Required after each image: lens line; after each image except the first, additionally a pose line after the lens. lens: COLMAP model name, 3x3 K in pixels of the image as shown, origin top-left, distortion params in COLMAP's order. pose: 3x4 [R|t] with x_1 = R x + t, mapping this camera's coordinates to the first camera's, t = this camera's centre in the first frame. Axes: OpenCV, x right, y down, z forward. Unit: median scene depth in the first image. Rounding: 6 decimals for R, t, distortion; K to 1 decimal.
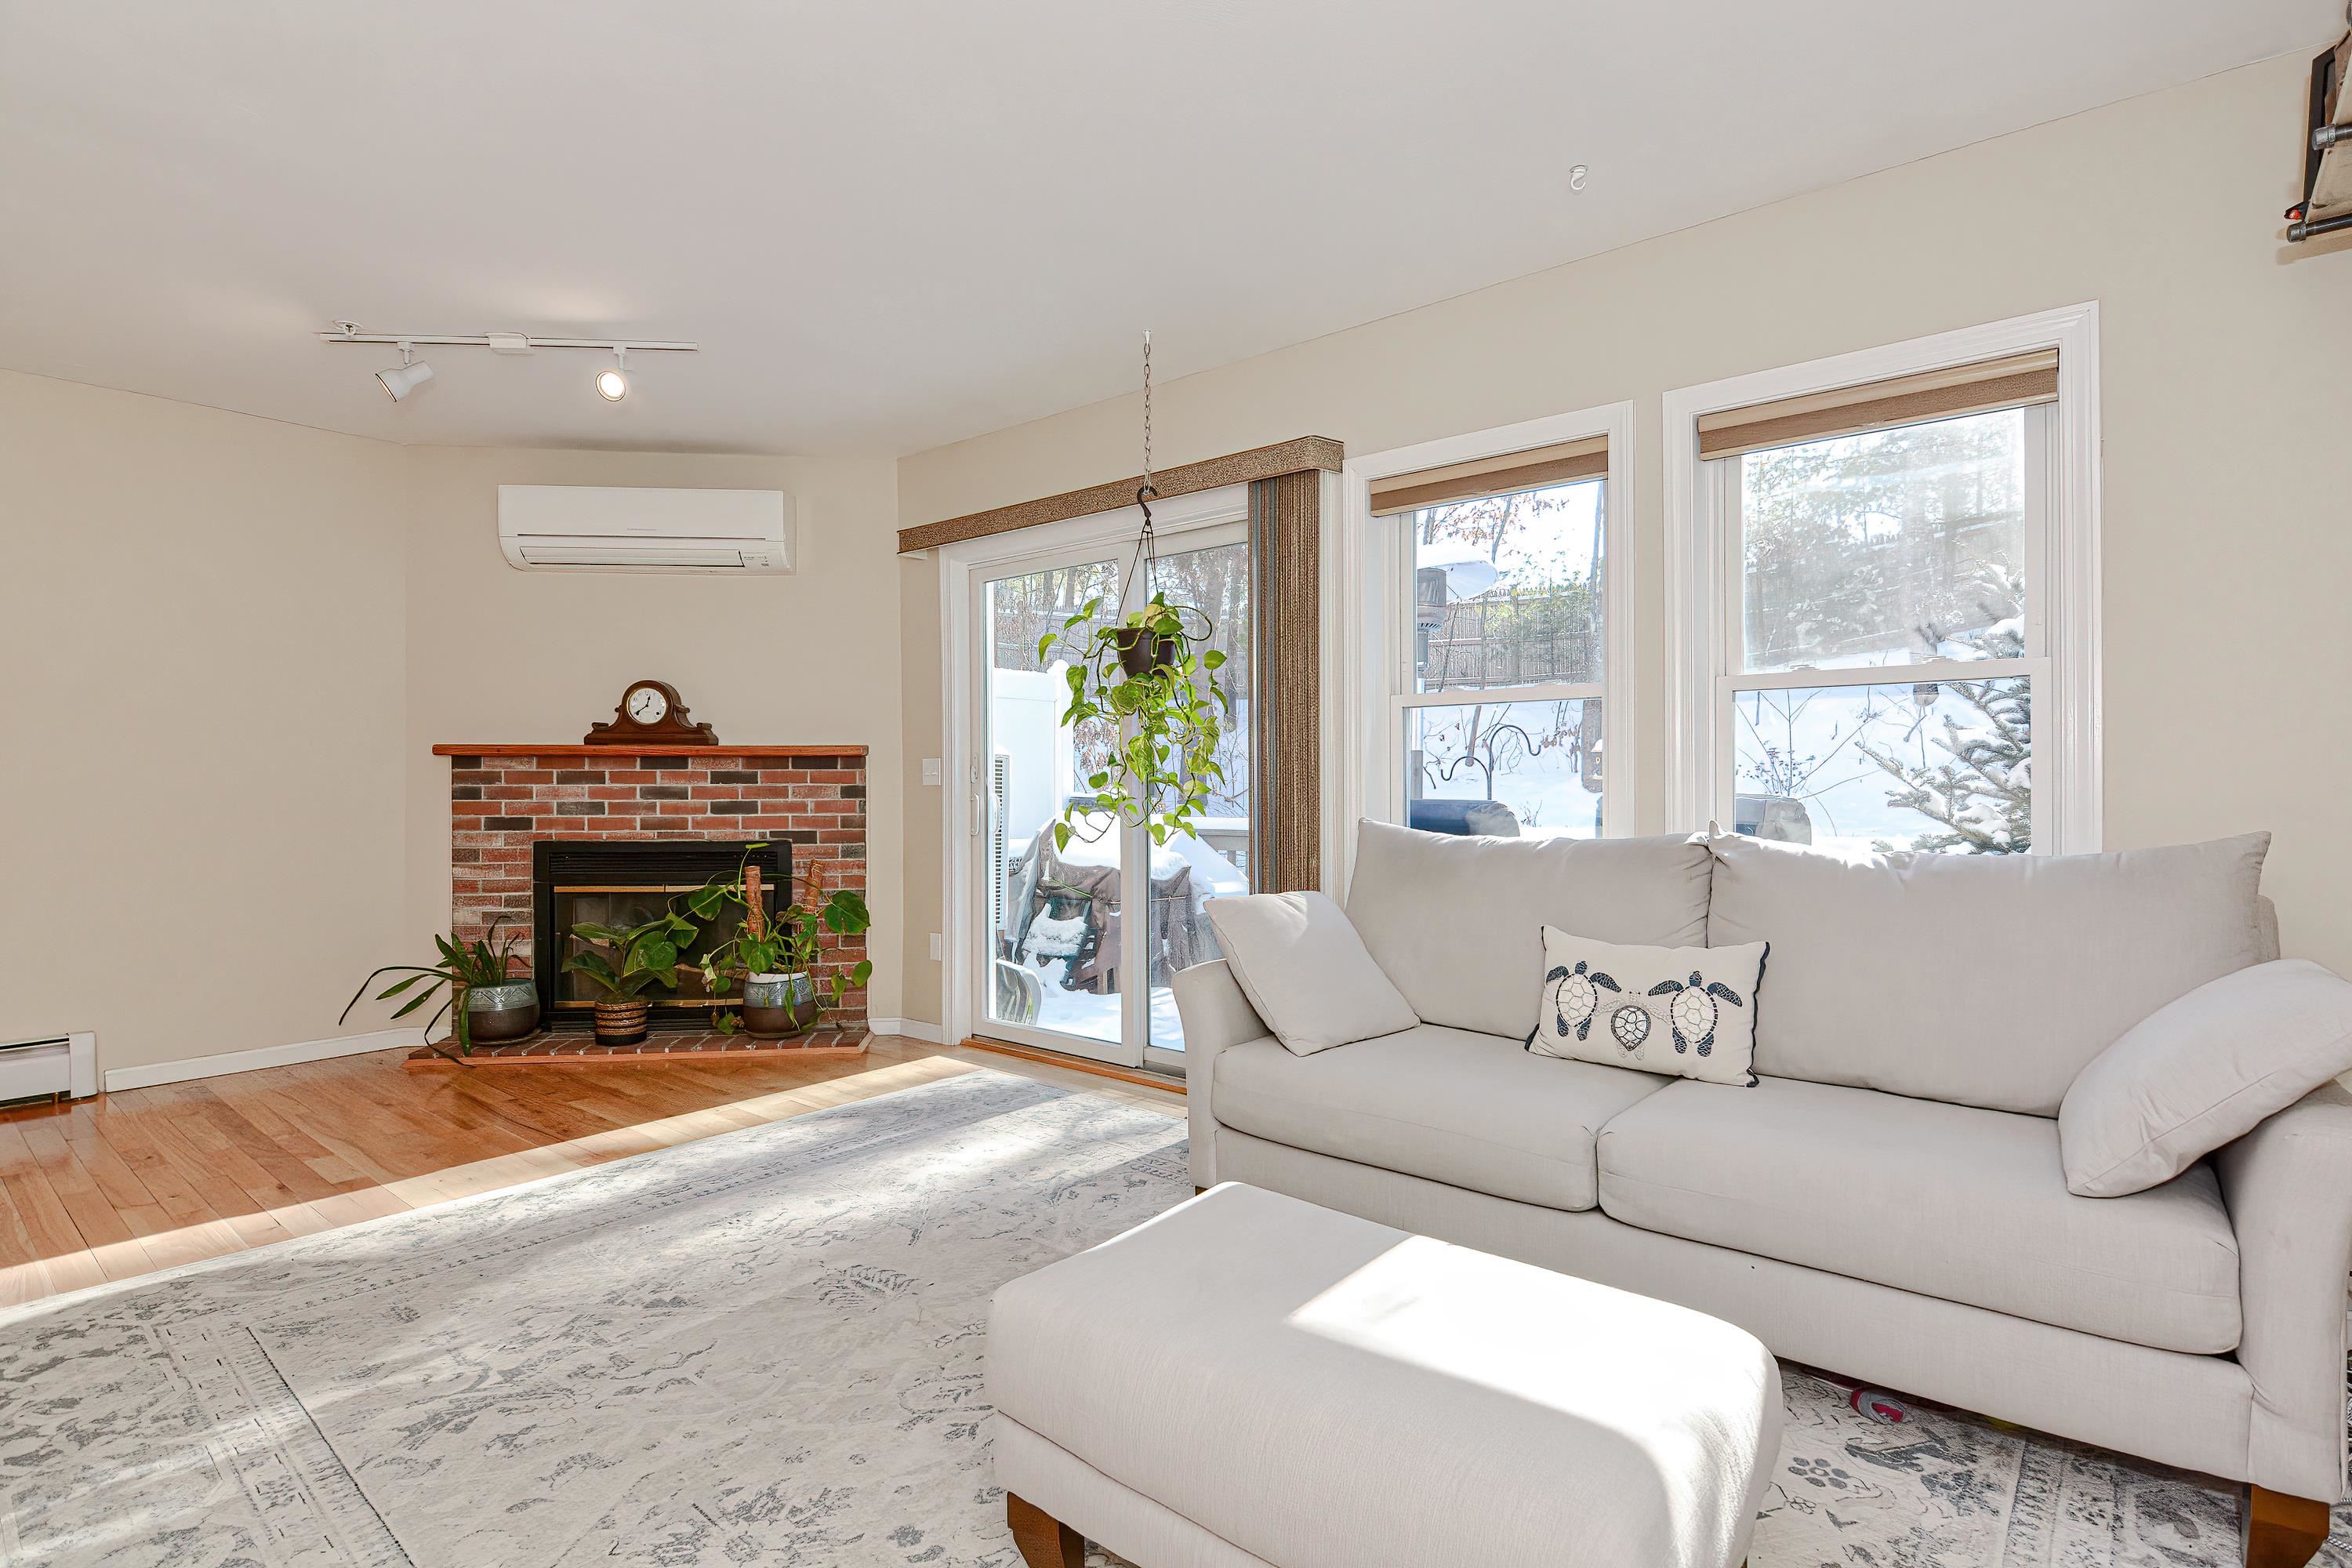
lens RADIAL K [[1141.8, 0, 1190.9], [0, 1141.8, 788.0], [0, 0, 1]] dist [0.001547, -0.006498]
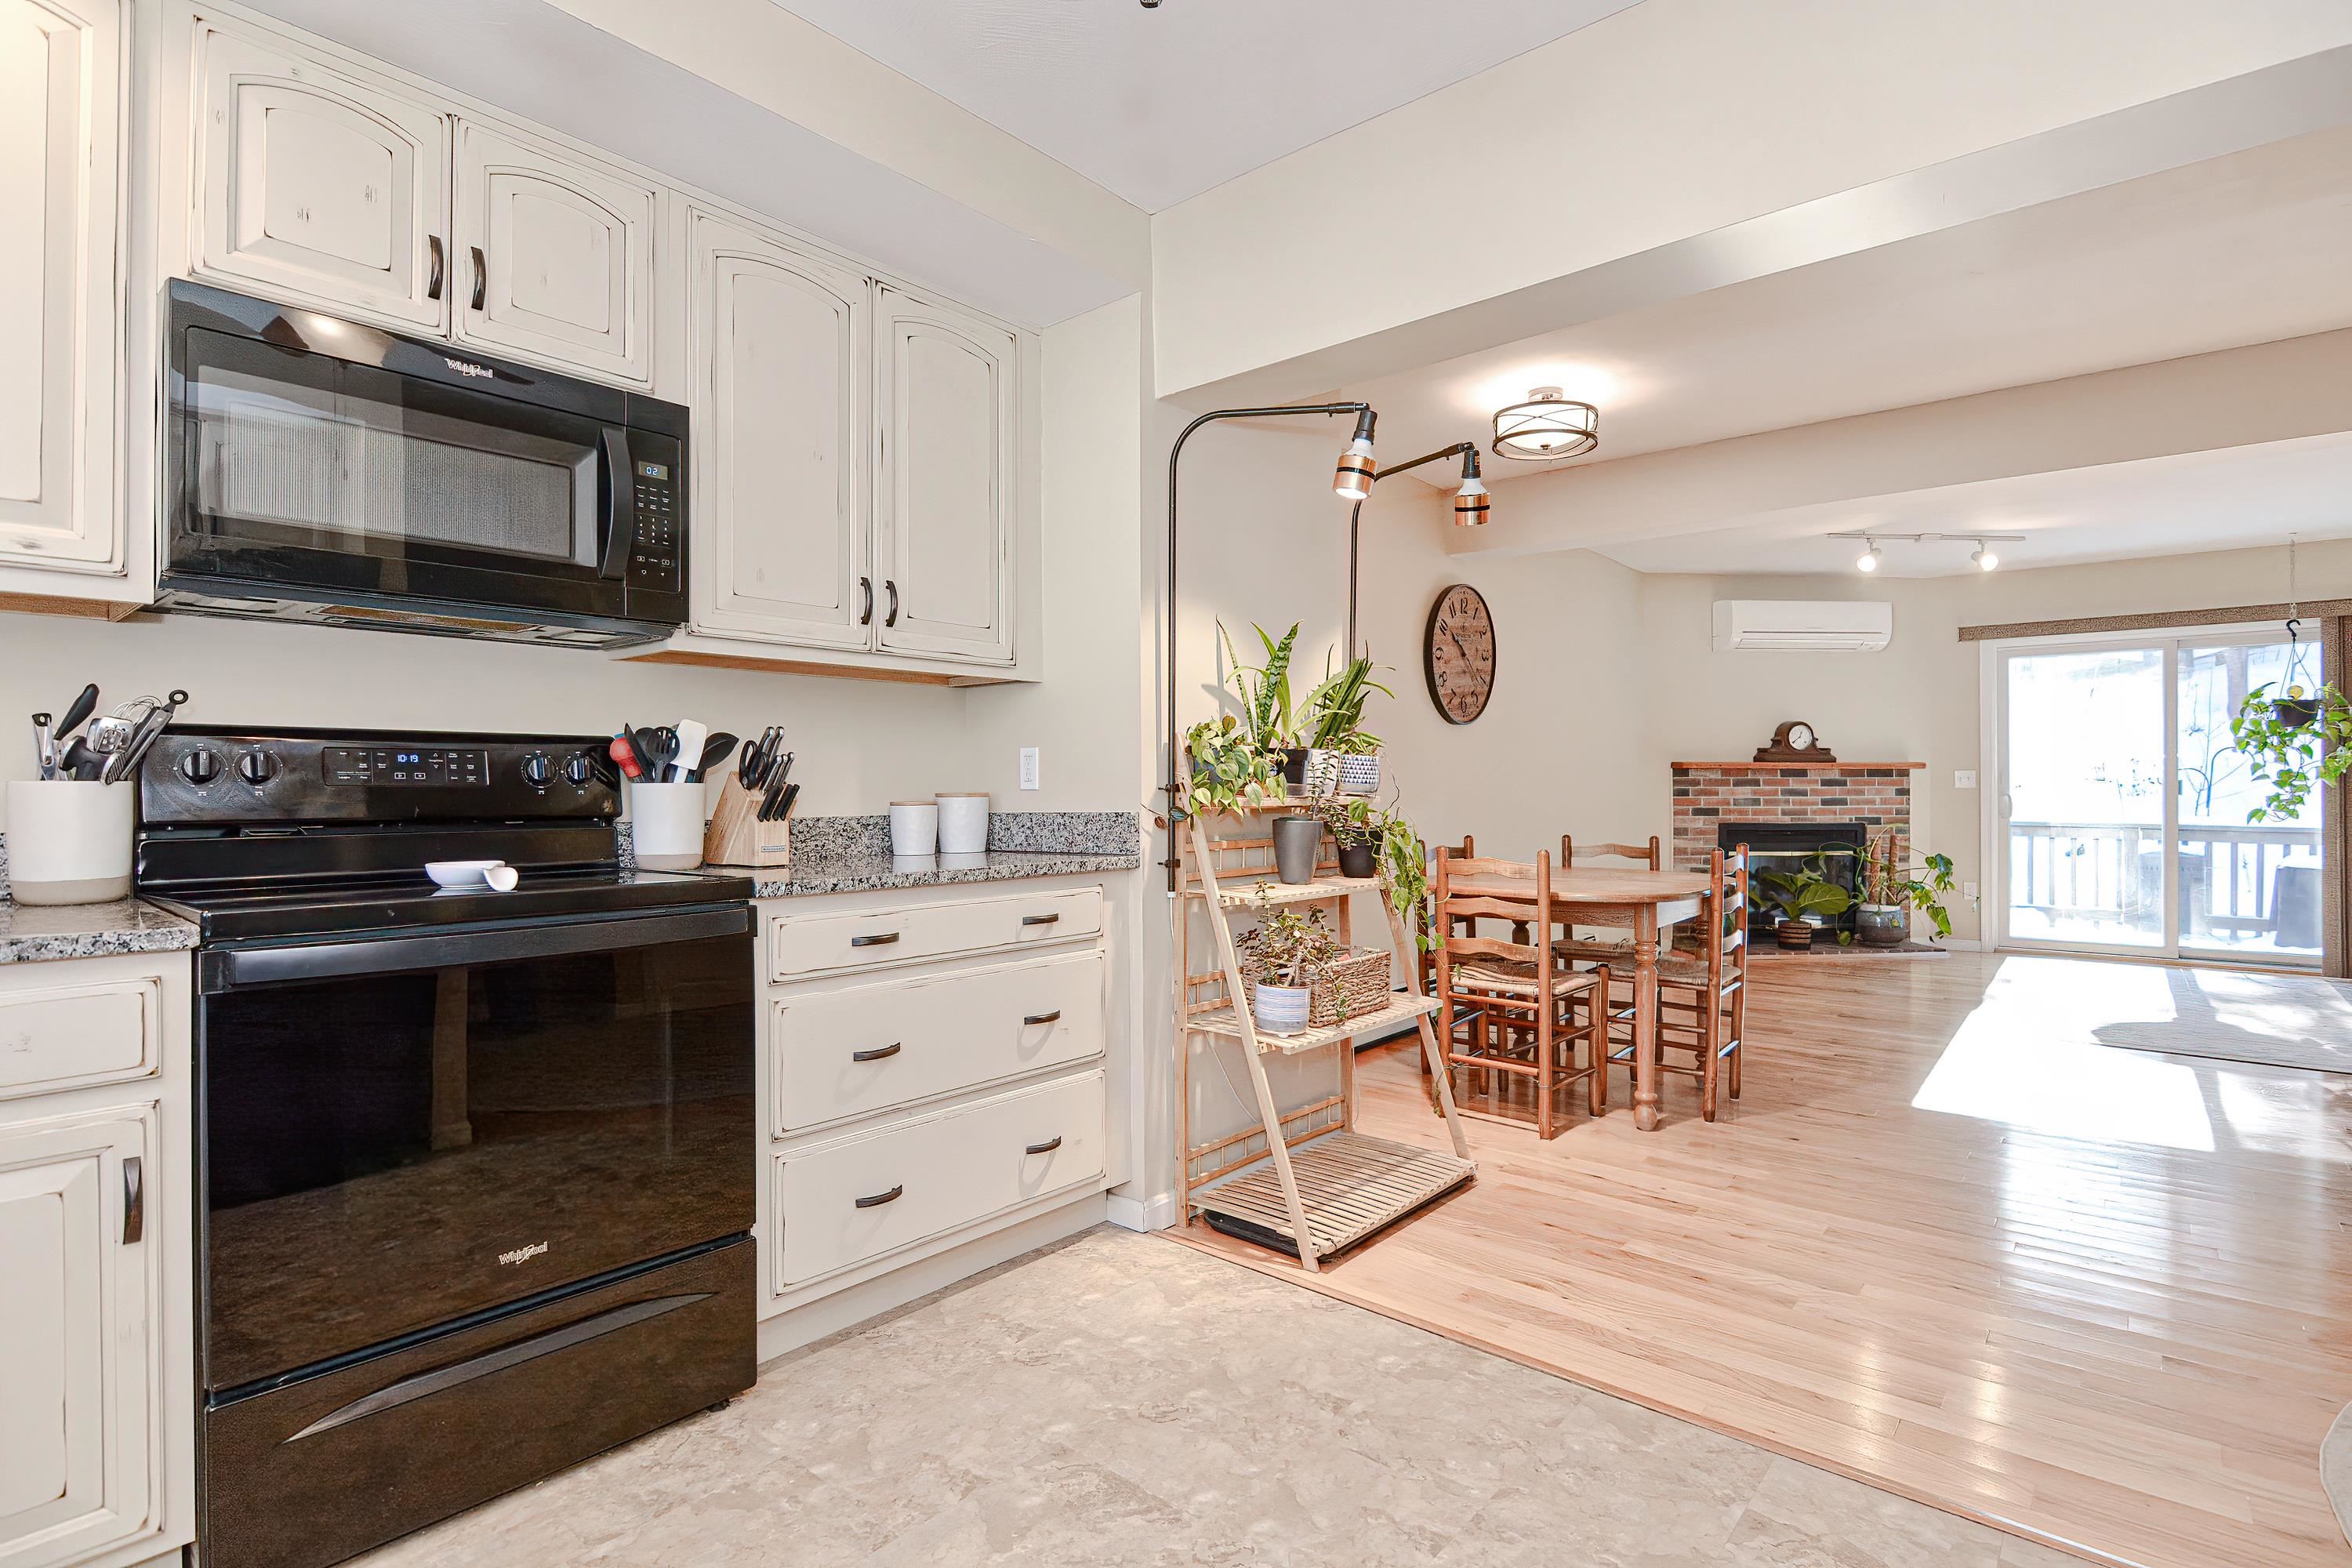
lens RADIAL K [[1150.4, 0, 1196.8], [0, 1150.4, 780.9], [0, 0, 1]] dist [-0.002804, 0.005718]
pose [[0.999976, 0.000777, 0.006861, -1.316331], [-0.000692, 0.999922, -0.012436, 0.008796], [-0.006870, 0.012431, 0.999899, -0.589380]]
